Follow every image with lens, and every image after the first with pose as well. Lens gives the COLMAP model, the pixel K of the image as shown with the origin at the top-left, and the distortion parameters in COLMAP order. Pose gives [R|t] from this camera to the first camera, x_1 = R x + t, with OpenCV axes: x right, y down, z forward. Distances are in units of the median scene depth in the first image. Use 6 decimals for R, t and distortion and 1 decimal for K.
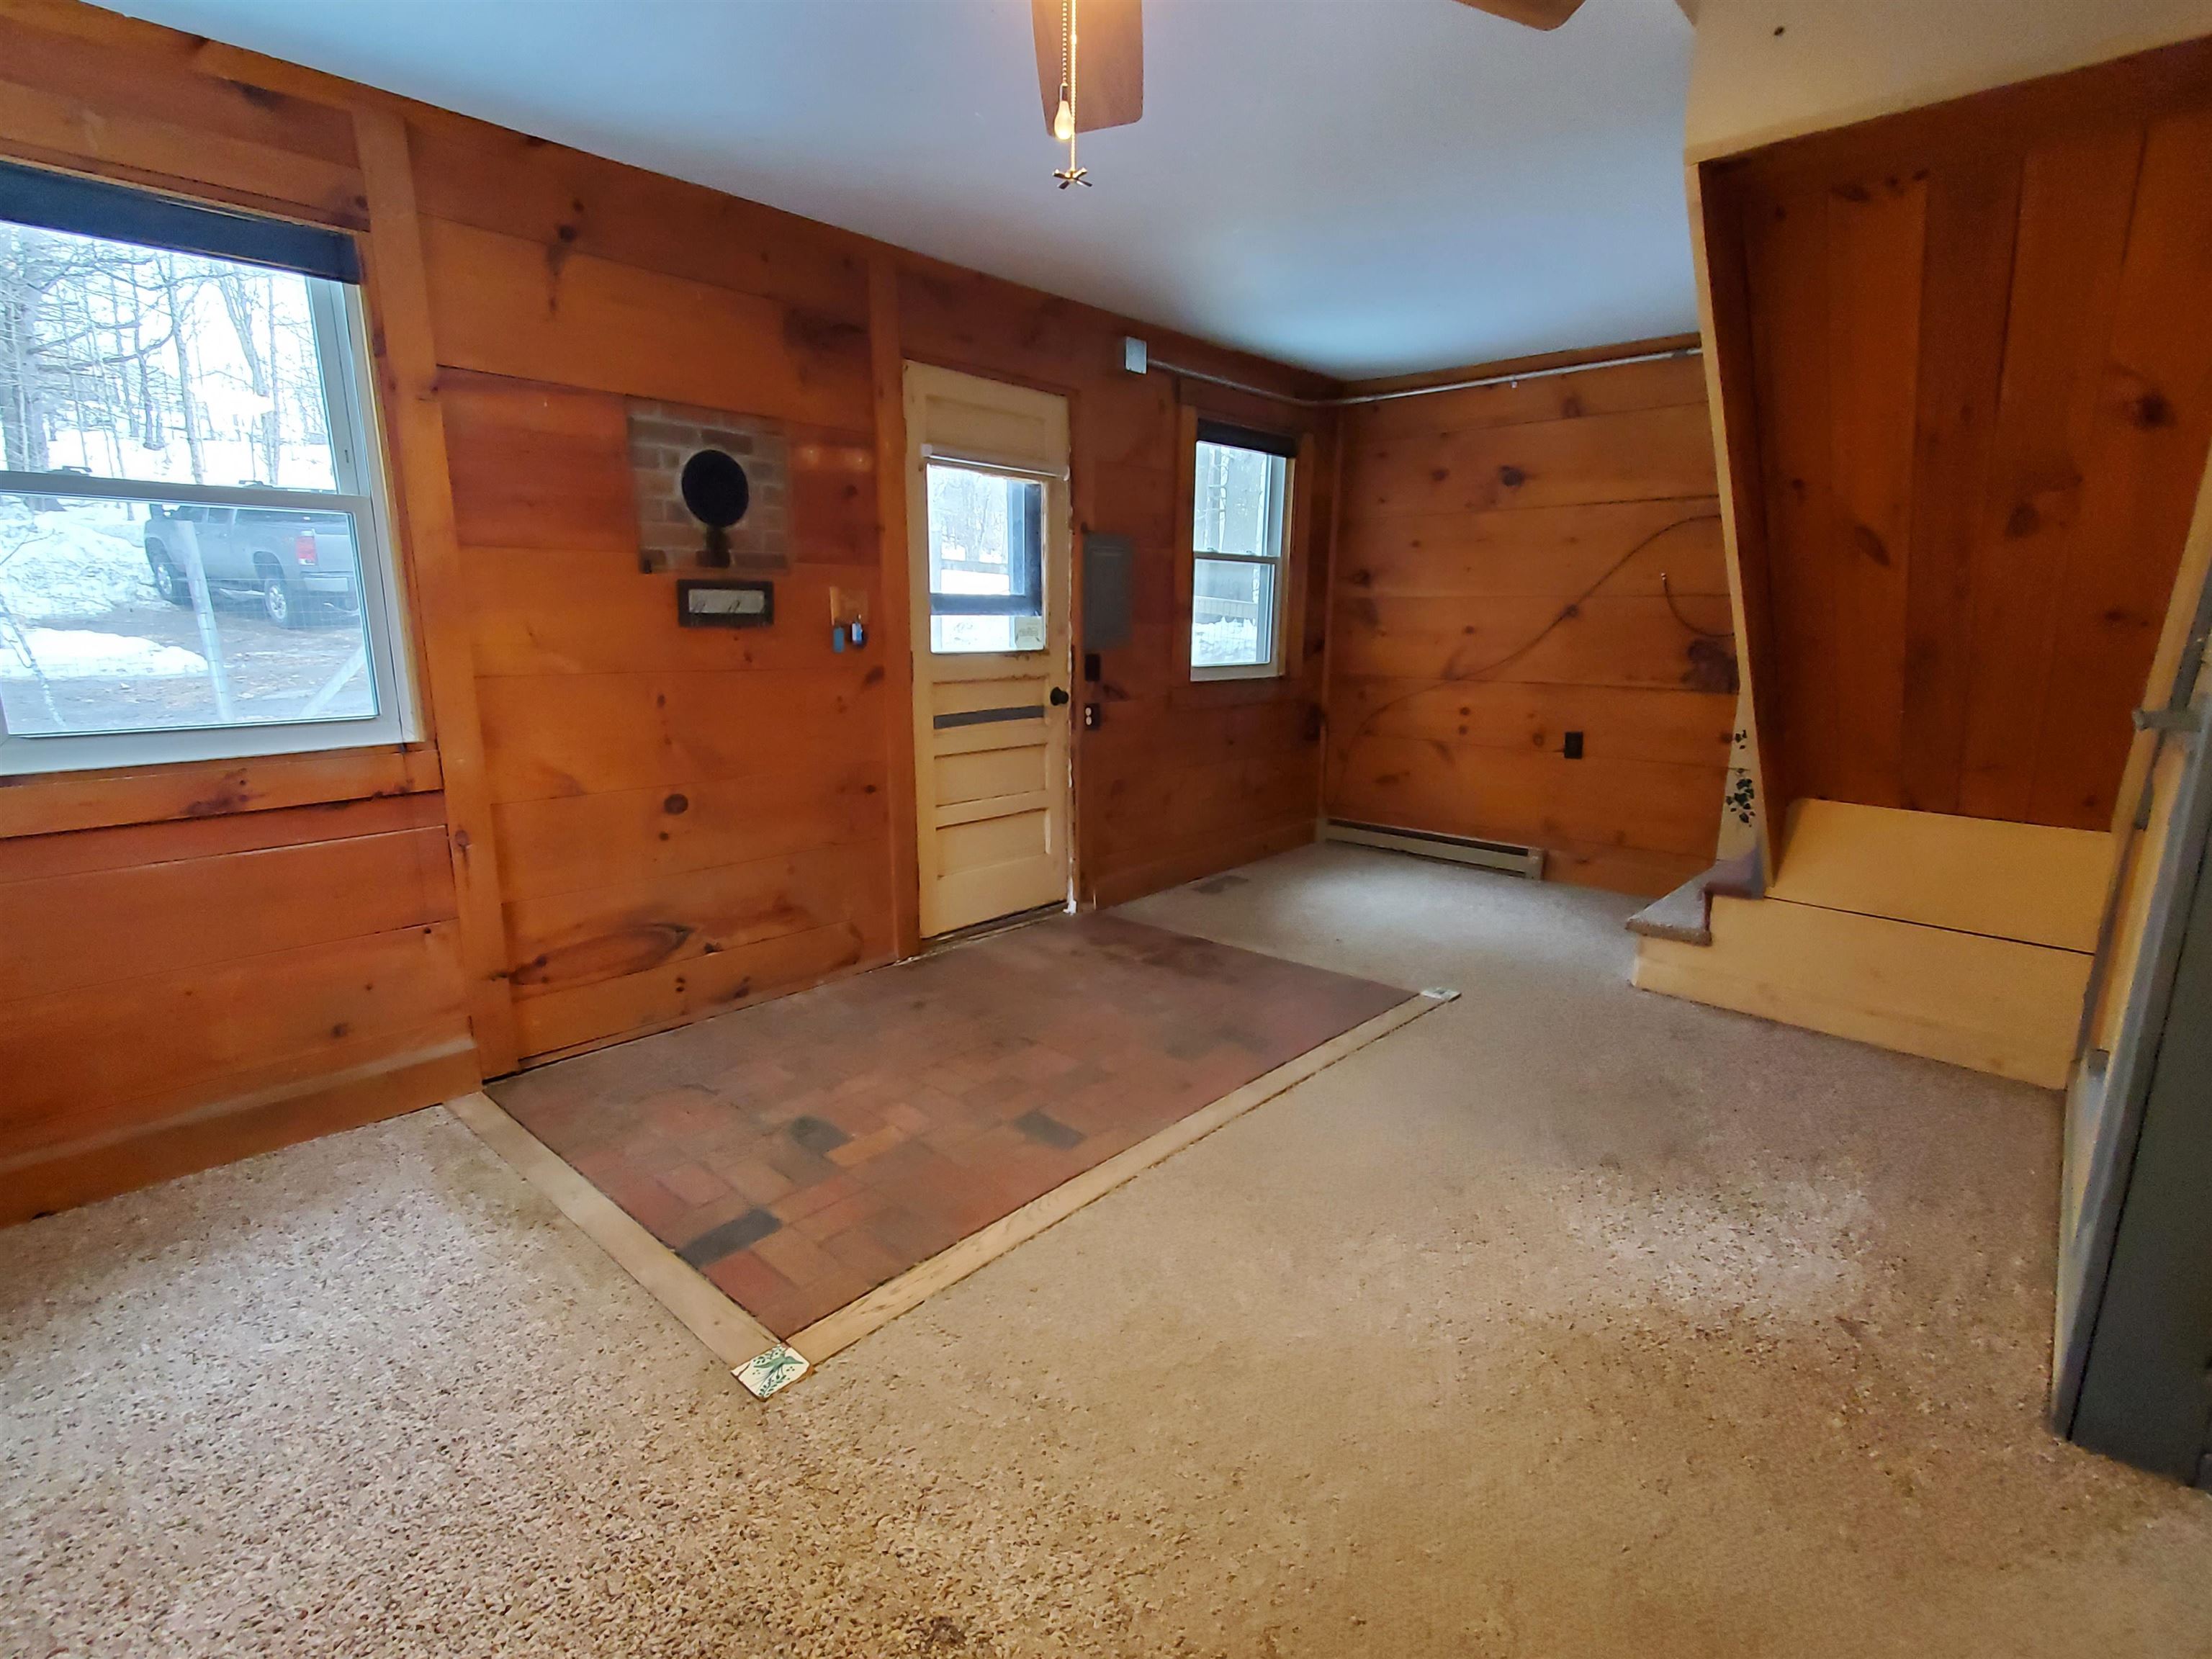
lens RADIAL K [[1045.7, 0, 1106.0], [0, 1045.7, 829.5], [0, 0, 1]] dist [0.000185, 0.000033]
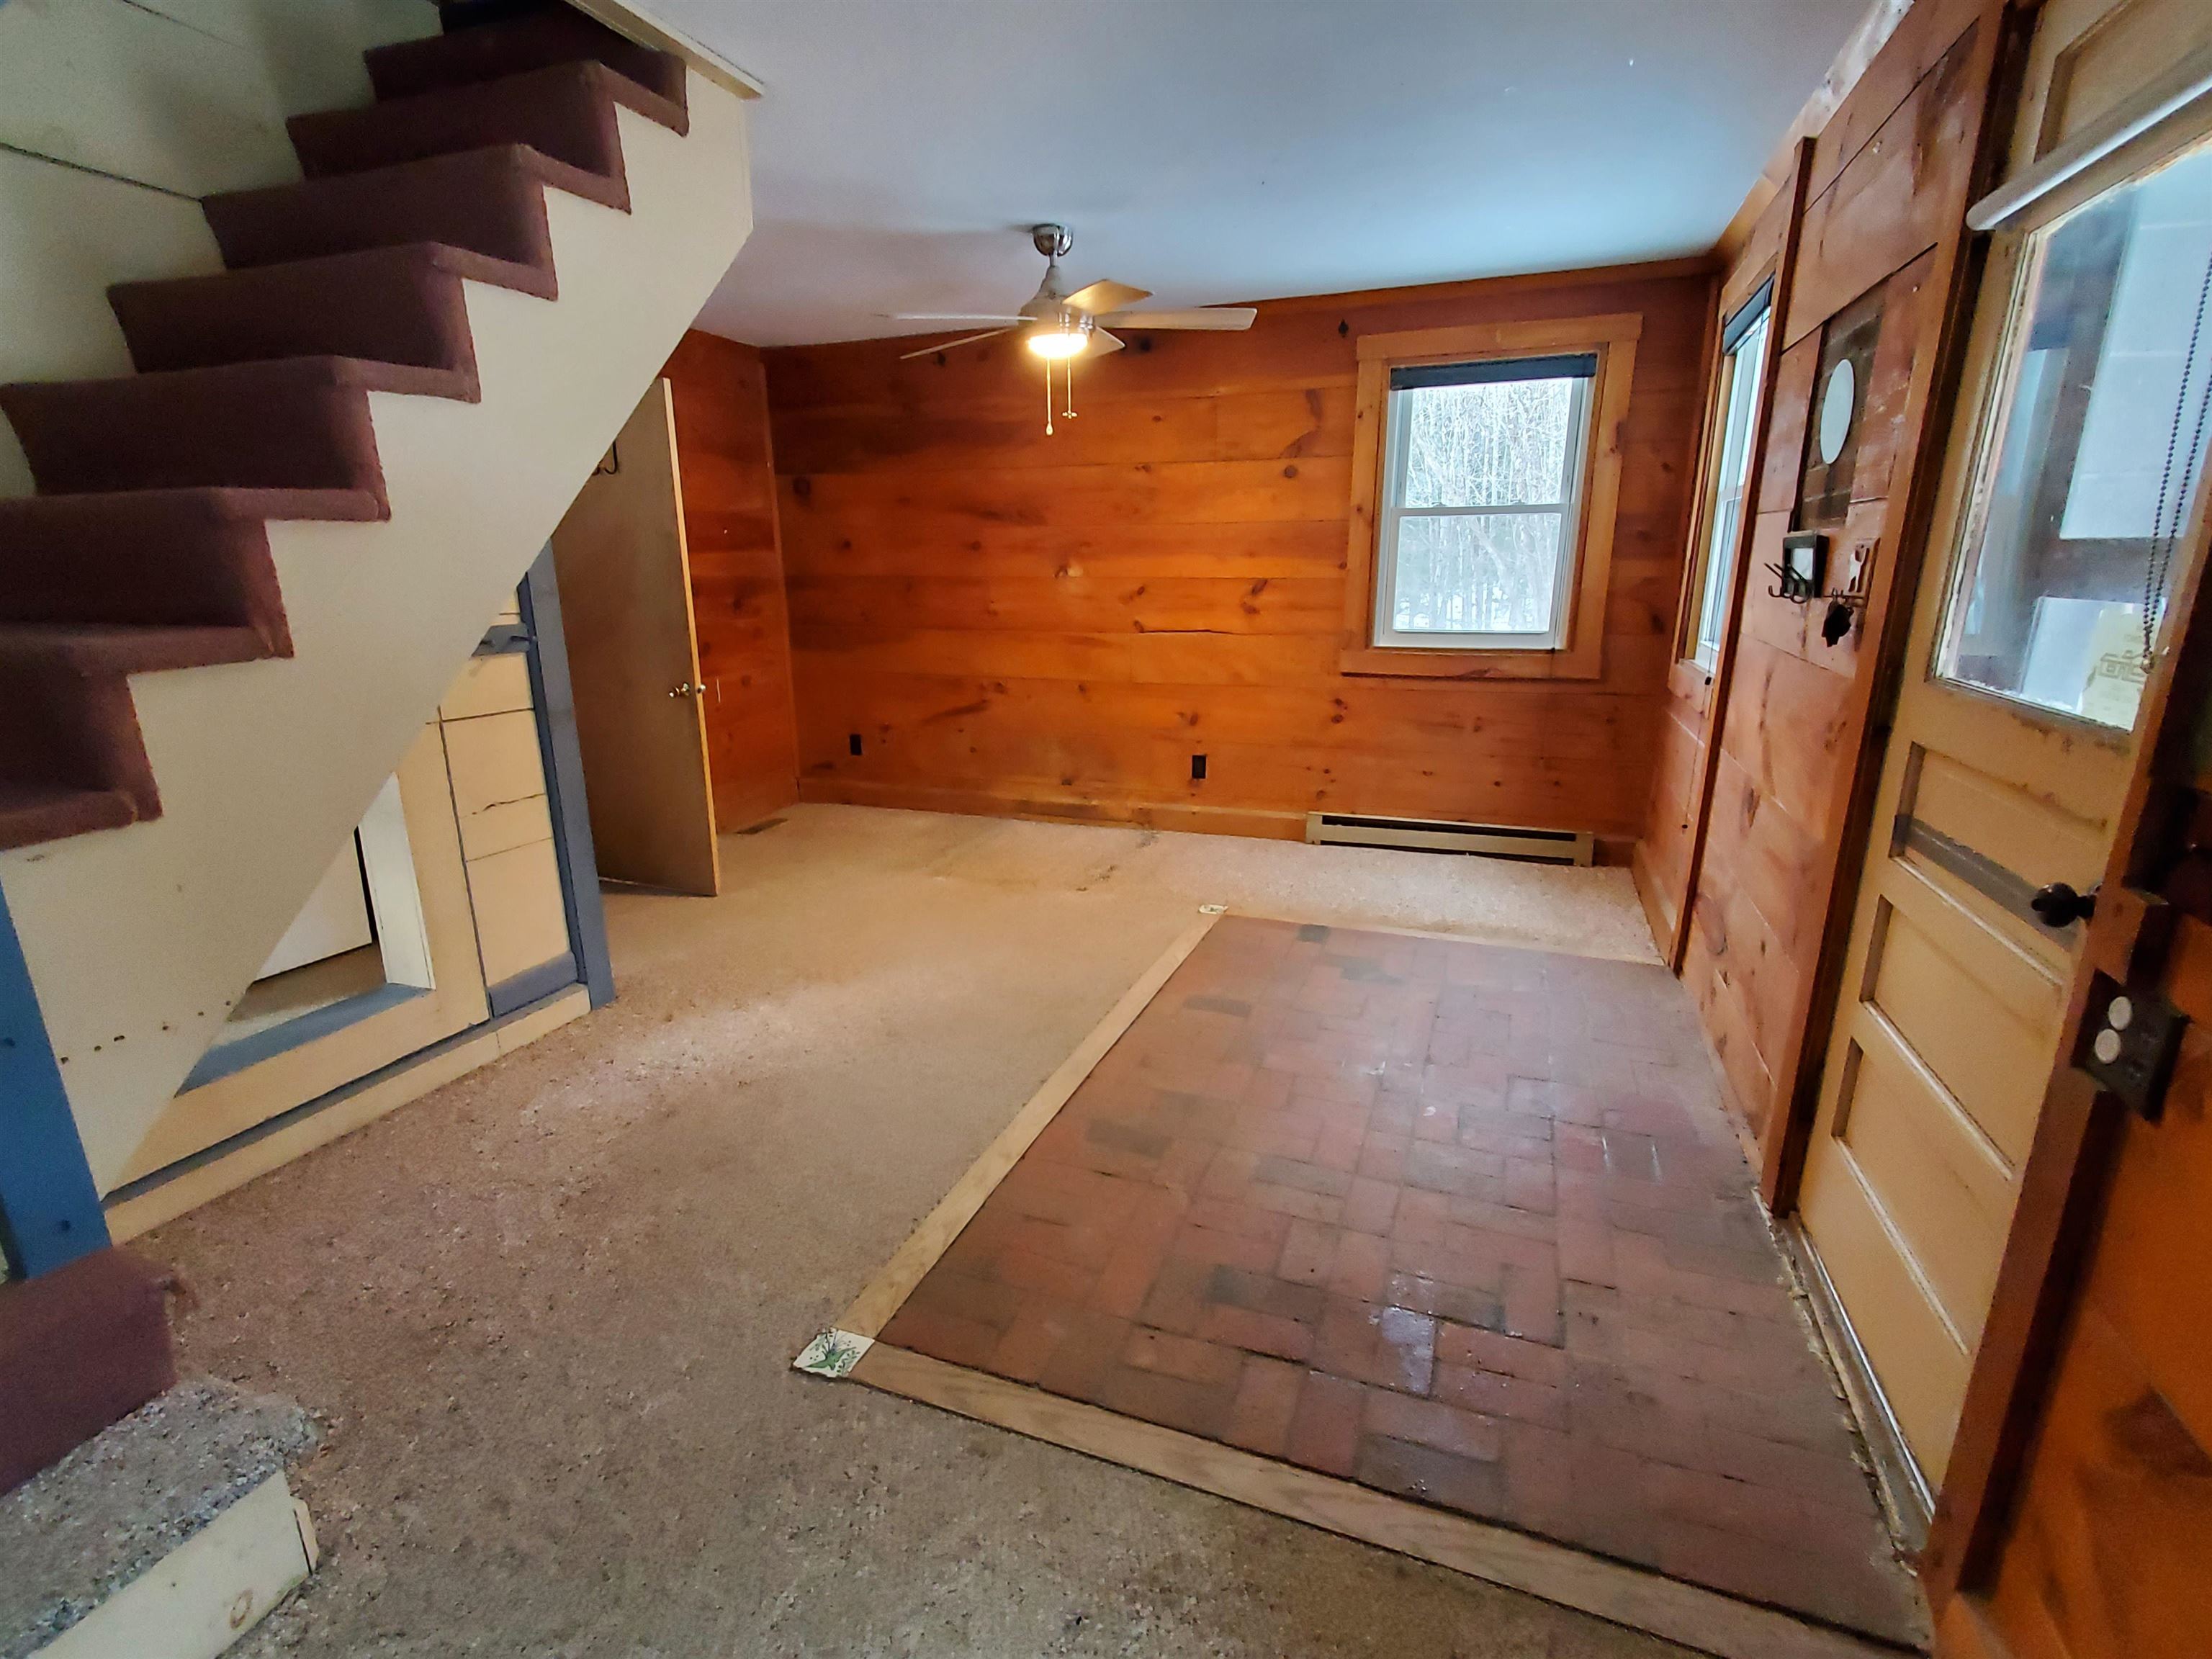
lens RADIAL K [[1045.7, 0, 1106.0], [0, 1045.7, 829.5], [0, 0, 1]] dist [0.000185, 0.000033]
pose [[-0.923304, 0.092913, -0.372661, 0.577770], [-0.084846, 0.896980, 0.433852, -0.479352], [0.374580, 0.432196, -0.820302, 2.155767]]
